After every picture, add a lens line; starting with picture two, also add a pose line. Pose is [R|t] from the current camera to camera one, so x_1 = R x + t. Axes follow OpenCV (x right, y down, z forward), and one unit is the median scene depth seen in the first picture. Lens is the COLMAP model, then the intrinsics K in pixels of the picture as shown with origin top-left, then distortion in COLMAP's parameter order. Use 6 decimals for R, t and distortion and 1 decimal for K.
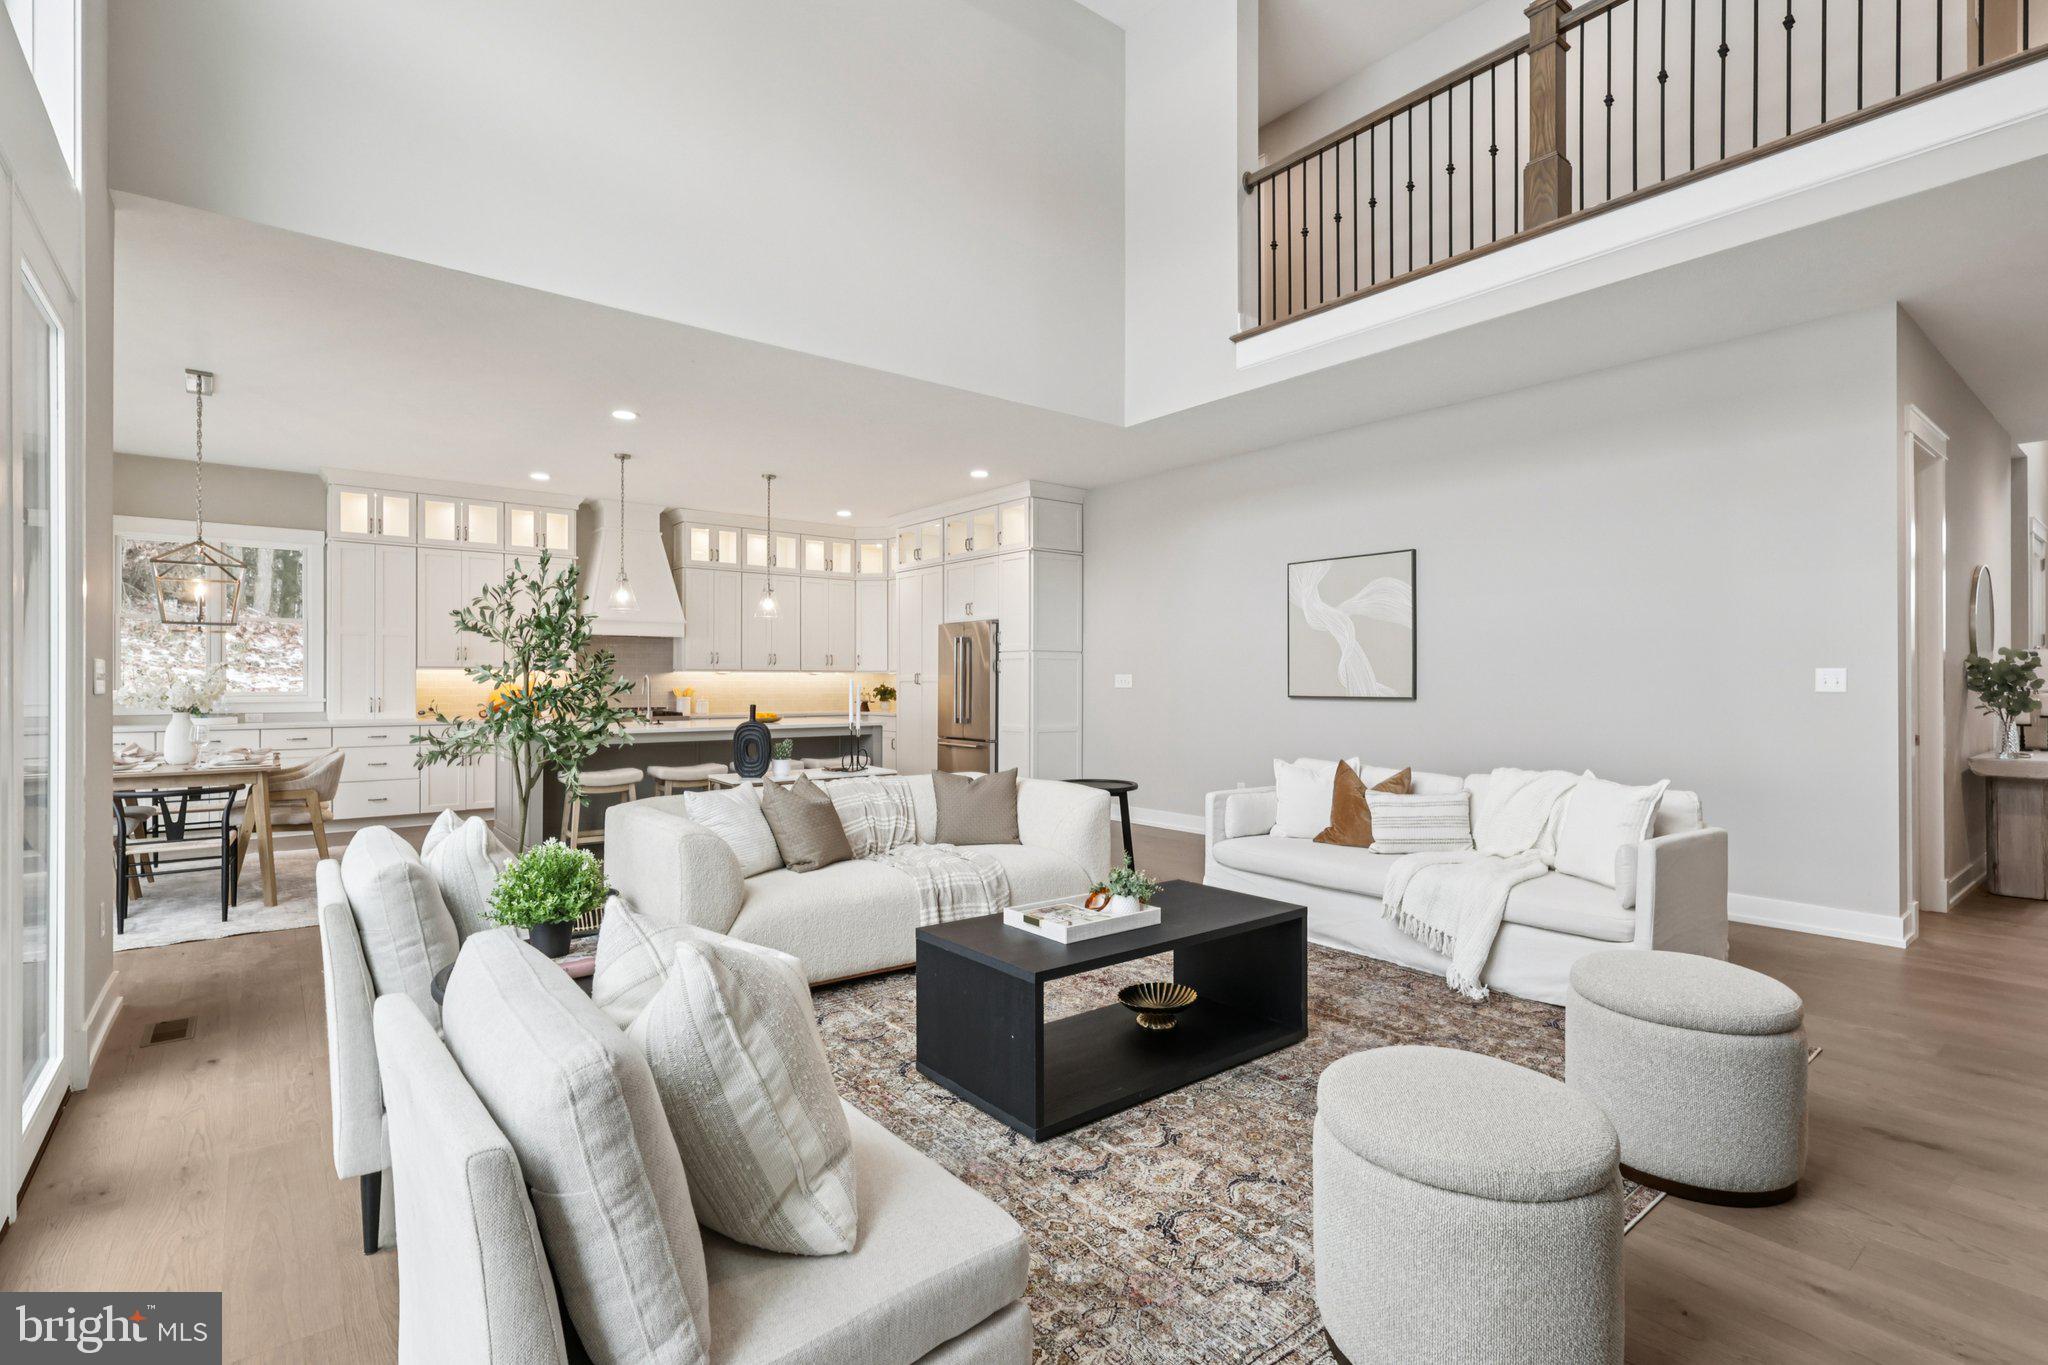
lens RADIAL K [[955.6, 0, 1031.2], [0, 955.6, 672.8], [0, 0, 1]] dist [-0.002079, 0.001953]
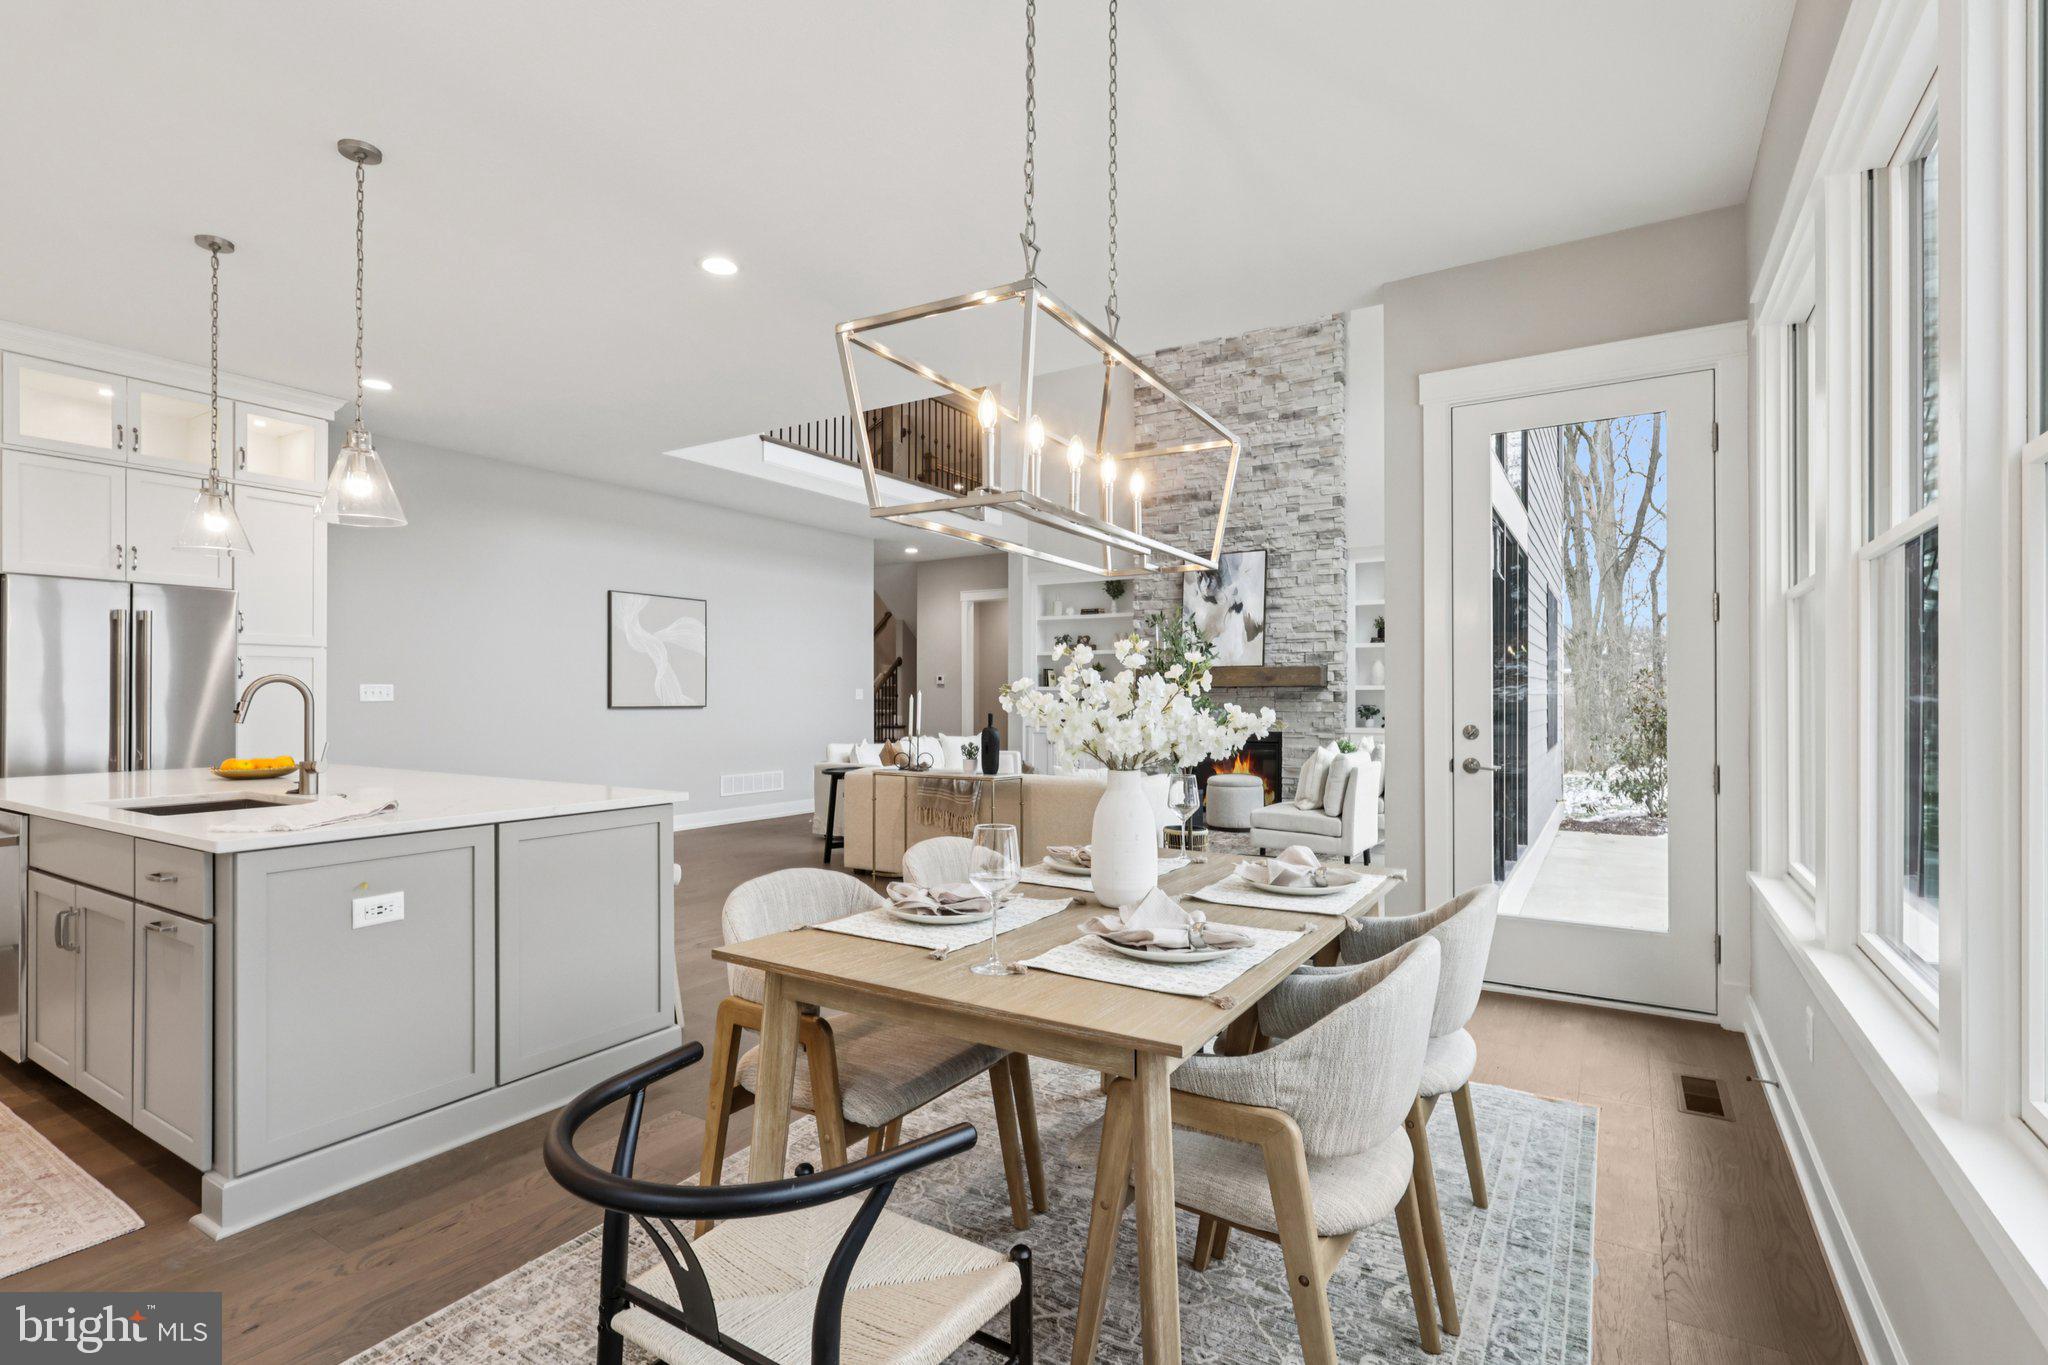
lens RADIAL K [[955.6, 0, 1023.5], [0, 955.6, 689.2], [0, 0, 1]] dist [-0.002079, 0.001953]
pose [[-0.326880, 0.006286, 0.945045, -1.004905], [-0.011354, 0.999880, -0.010578, 0.010059], [-0.944998, -0.014188, -0.326769, 0.942722]]
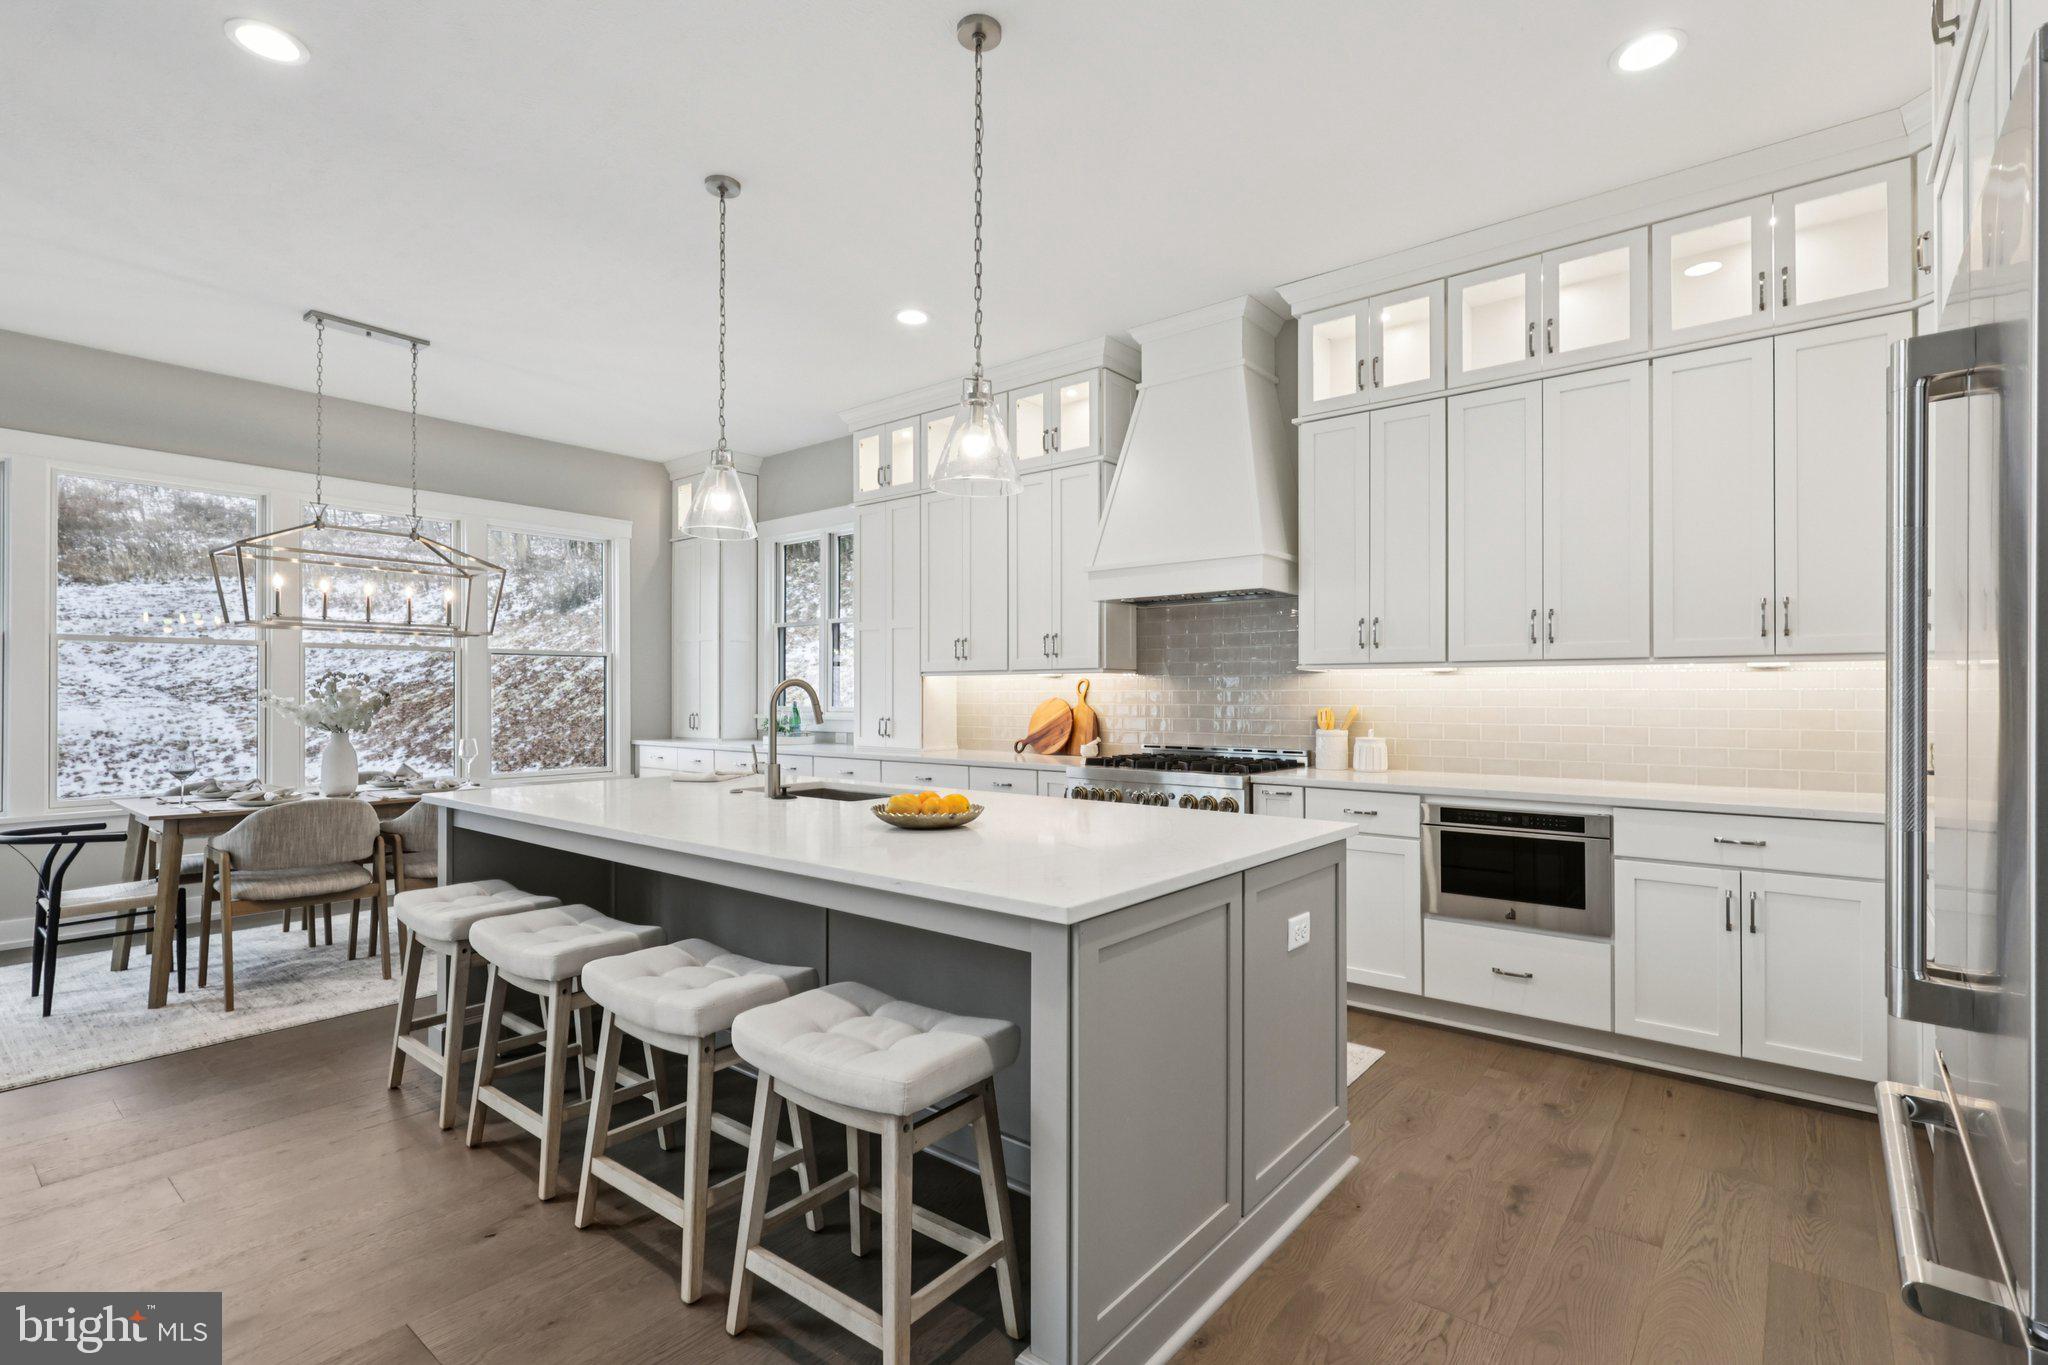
lens RADIAL K [[955.6, 0, 1031.1], [0, 955.6, 689.1], [0, 0, 1]] dist [-0.002079, 0.001953]
pose [[0.208480, -0.005388, -0.978012, 0.037960], [0.011549, 0.999929, -0.003047, 0.010503], [0.977959, -0.010660, 0.208527, 1.145333]]
